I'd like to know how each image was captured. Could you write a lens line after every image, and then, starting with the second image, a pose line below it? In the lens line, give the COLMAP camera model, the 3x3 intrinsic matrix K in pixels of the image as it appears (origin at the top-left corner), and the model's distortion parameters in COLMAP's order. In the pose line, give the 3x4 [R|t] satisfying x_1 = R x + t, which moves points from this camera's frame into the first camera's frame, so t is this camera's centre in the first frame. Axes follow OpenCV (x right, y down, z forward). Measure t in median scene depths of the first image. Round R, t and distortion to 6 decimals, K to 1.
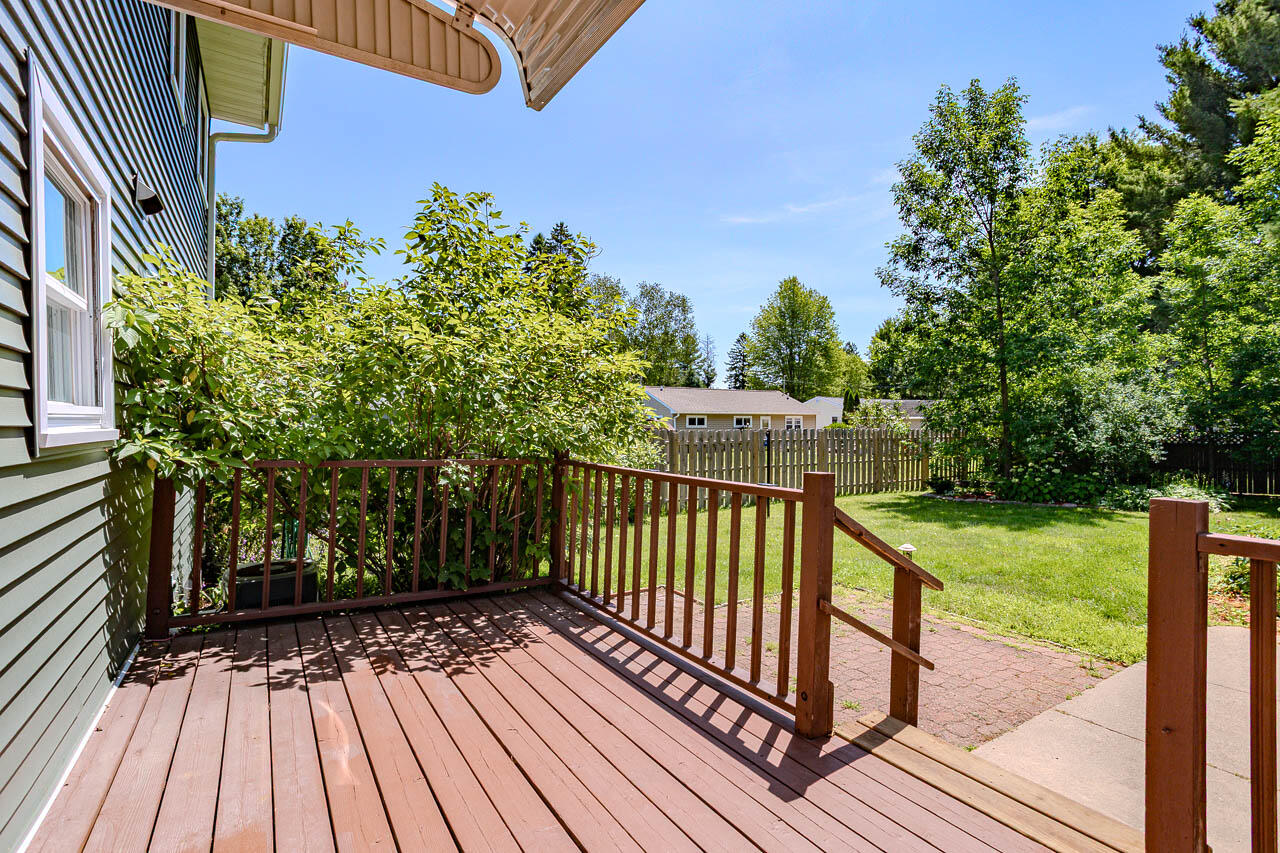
lens RADIAL K [[617.7, 0, 637.6], [0, 617.7, 424.5], [0, 0, 1]] dist [-0.043716, 0.027142]
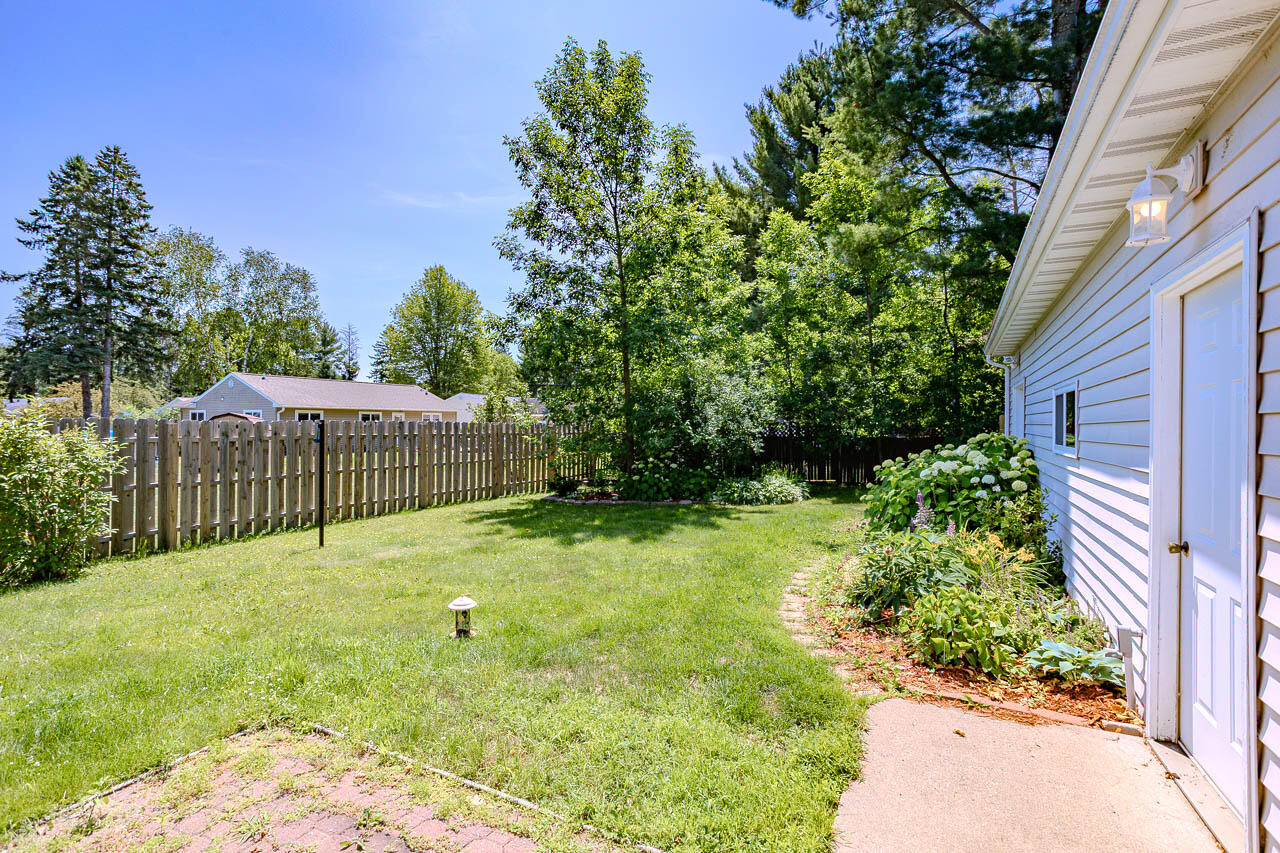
lens RADIAL K [[617.7, 0, 631.2], [0, 617.7, 424.6], [0, 0, 1]] dist [-0.043716, 0.027142]
pose [[0.861860, 0.001901, 0.507143, 0.125586], [-0.001632, 0.999998, -0.000976, 0.011462], [-0.507144, 0.000013, 0.861861, 0.180416]]
